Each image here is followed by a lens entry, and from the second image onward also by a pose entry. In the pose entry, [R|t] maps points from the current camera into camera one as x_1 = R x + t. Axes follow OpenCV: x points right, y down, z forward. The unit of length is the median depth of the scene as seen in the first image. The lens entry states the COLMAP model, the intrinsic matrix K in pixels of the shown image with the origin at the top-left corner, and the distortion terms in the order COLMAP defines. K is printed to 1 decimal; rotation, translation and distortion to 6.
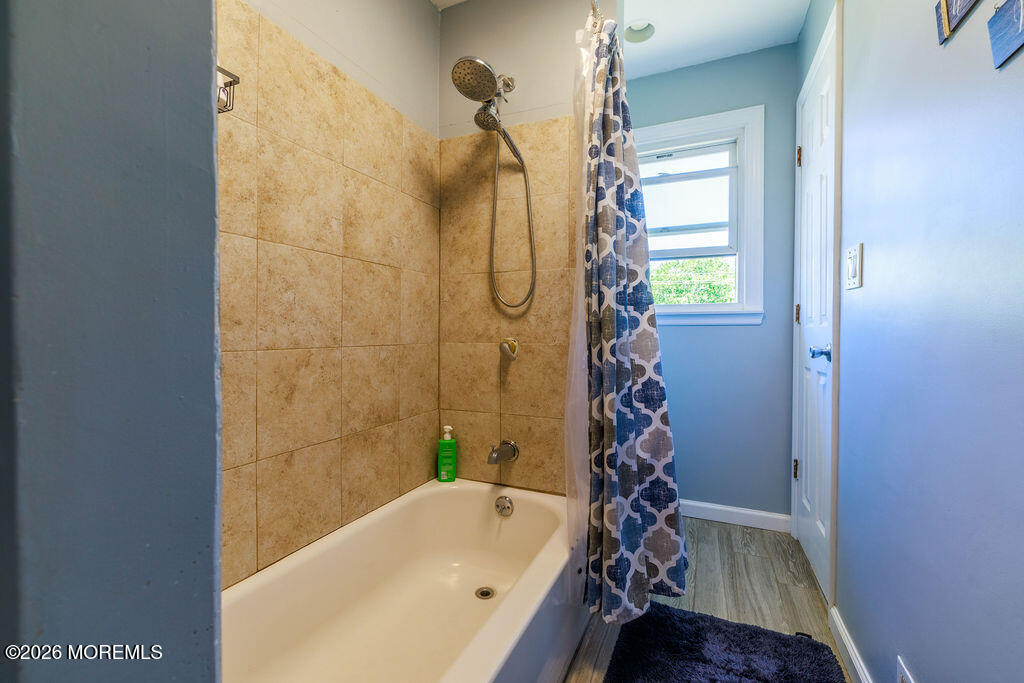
lens RADIAL K [[435.5, 0, 512.0], [0, 435.5, 338.7], [0, 0, 1]] dist [-0.006183, 0.002054]
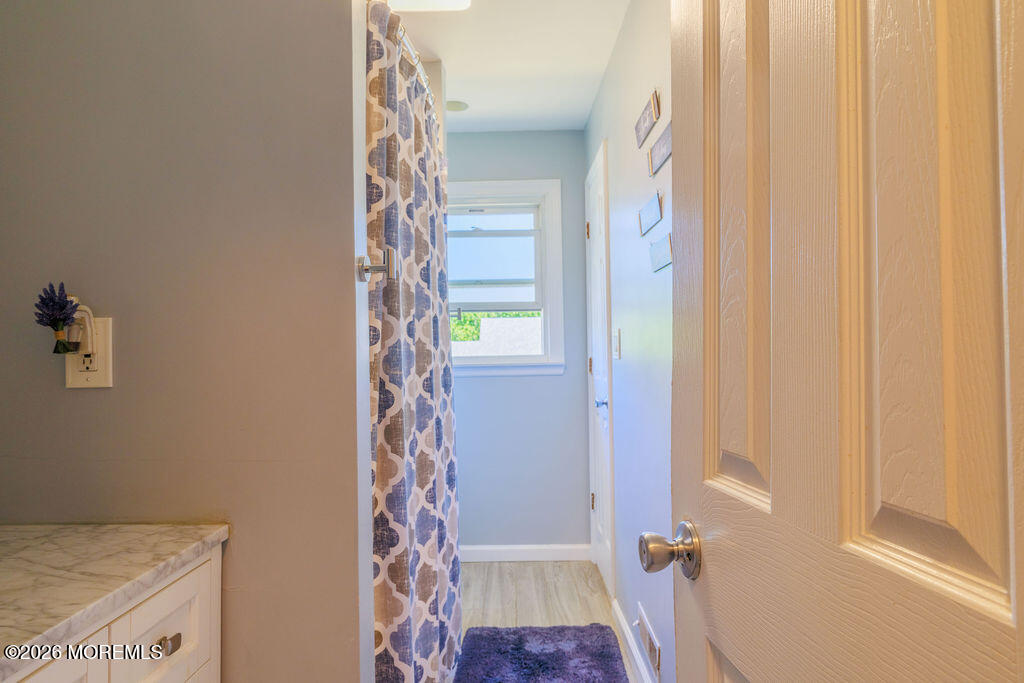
lens RADIAL K [[643.2, 0, 515.2], [0, 643.2, 336.3], [0, 0, 1]] dist [-0.001362, -0.000315]
pose [[0.910240, -0.005136, 0.414050, -0.234780], [0.023193, 0.998986, -0.038595, -0.074945], [-0.413432, 0.044734, 0.909436, -0.481293]]
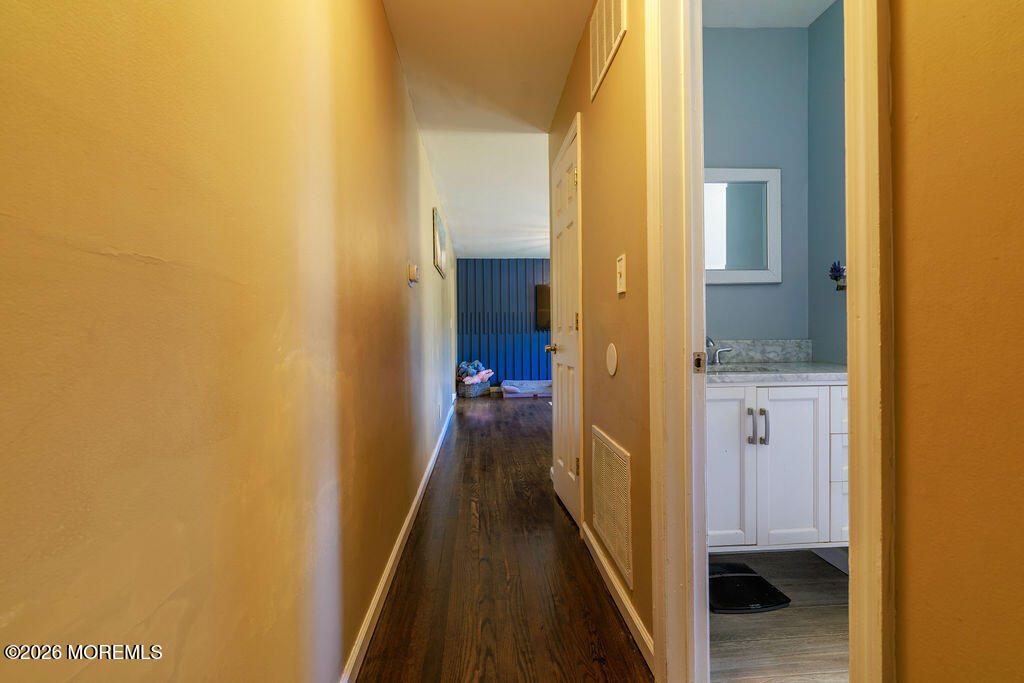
lens RADIAL K [[435.5, 0, 517.6], [0, 435.5, 340.2], [0, 0, 1]] dist [-0.006183, 0.002054]
pose [[0.486158, 0.000183, -0.873871, 0.093146], [-0.000666, 1.000000, -0.000161, 0.010989], [0.873871, 0.000660, 0.486158, -0.824992]]
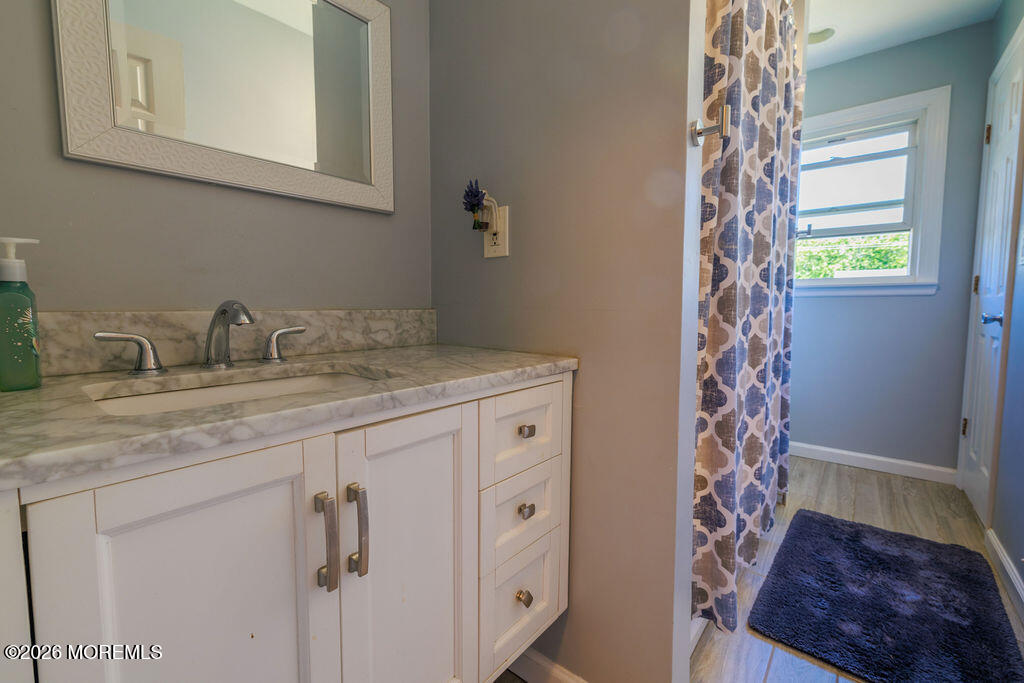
lens RADIAL K [[435.5, 0, 510.9], [0, 435.5, 338.3], [0, 0, 1]] dist [-0.006183, 0.002054]
pose [[0.965556, 0.017822, -0.259584, -0.175550], [-0.001961, 0.998122, 0.061234, 0.011784], [0.260188, -0.058616, 0.963777, -0.345909]]
